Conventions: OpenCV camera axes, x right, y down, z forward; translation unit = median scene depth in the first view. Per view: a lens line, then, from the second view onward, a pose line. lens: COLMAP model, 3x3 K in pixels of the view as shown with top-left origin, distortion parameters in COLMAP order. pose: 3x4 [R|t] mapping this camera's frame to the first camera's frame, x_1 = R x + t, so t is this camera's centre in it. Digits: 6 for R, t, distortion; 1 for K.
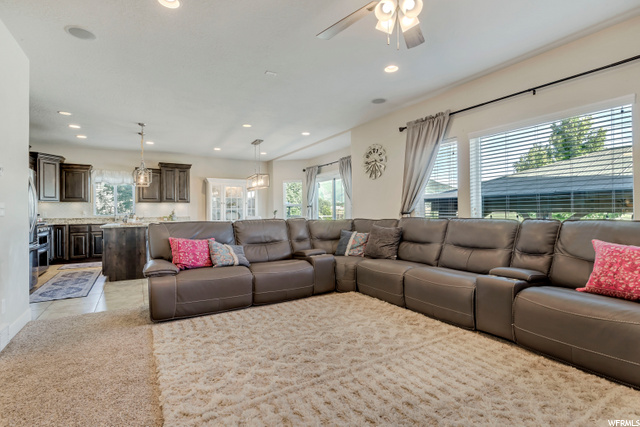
lens RADIAL K [[304.3, 0, 323.0], [0, 304.3, 213.3], [0, 0, 1]] dist [-0.018848, 0.002350]
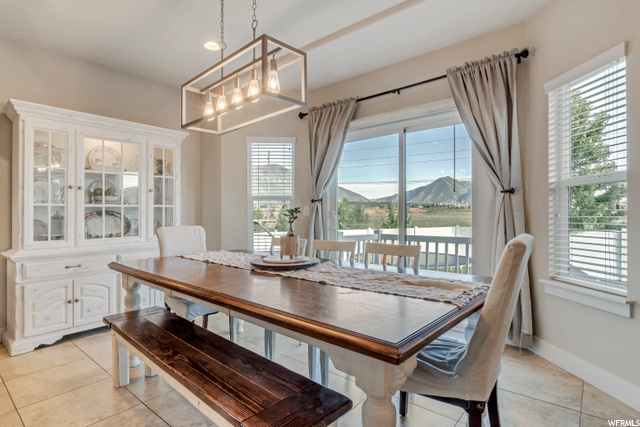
lens RADIAL K [[304.3, 0, 318.4], [0, 304.3, 214.5], [0, 0, 1]] dist [-0.018848, 0.002350]
pose [[0.951849, -0.000754, 0.306566, -0.223199], [0.003542, 0.999957, -0.008540, -0.000416], [-0.306546, 0.009214, 0.951811, 0.767201]]
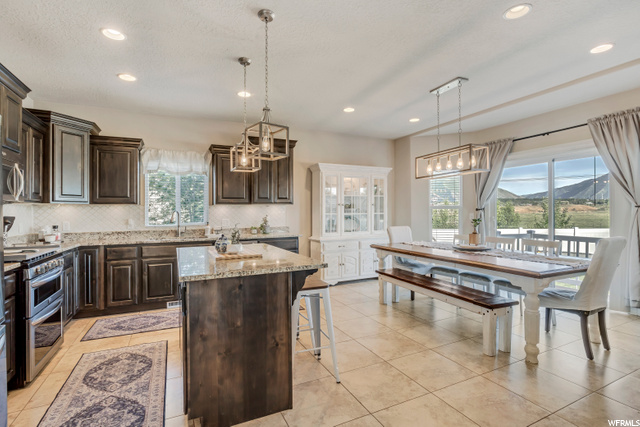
lens RADIAL K [[304.3, 0, 317.3], [0, 304.3, 210.7], [0, 0, 1]] dist [-0.018848, 0.002350]
pose [[0.994055, -0.002410, -0.108850, -0.385610], [0.001499, 0.999963, -0.008454, -0.019671], [0.108866, 0.008241, 0.994022, 0.477034]]
